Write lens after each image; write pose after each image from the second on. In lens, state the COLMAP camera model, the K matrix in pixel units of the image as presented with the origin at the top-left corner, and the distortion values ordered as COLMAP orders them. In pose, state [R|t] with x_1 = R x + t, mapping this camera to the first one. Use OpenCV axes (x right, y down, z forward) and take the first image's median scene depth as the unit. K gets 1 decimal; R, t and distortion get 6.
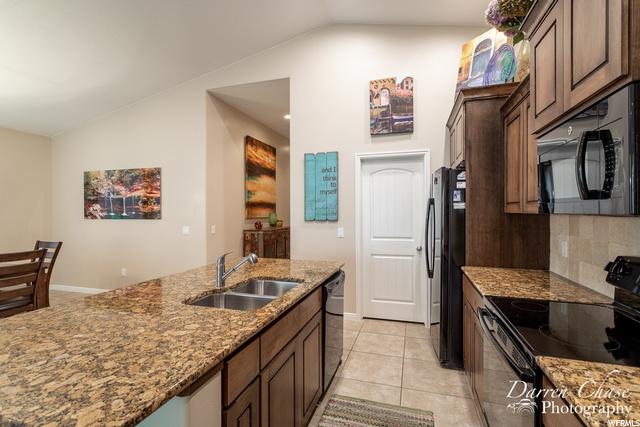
lens RADIAL K [[311.5, 0, 304.7], [0, 311.5, 212.4], [0, 0, 1]] dist [-0.057939, 0.039514]
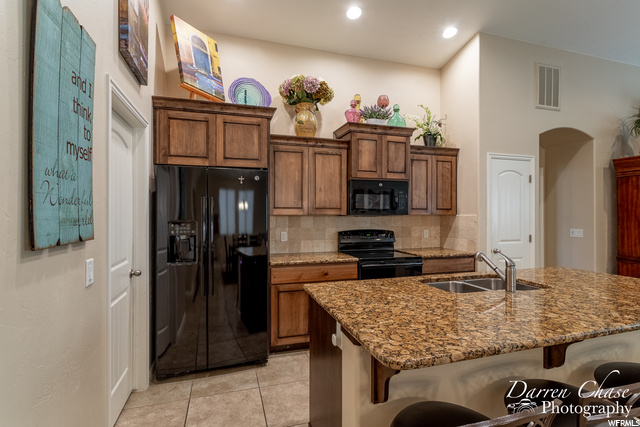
lens RADIAL K [[302.0, 0, 309.6], [0, 302.0, 214.0], [0, 0, 1]] dist [-0.000488, -0.000152]
pose [[-0.581174, 0.002060, 0.813777, -0.327829], [0.003287, 0.999995, -0.000184, -0.000854], [-0.813773, 0.002568, -0.581177, 1.036357]]
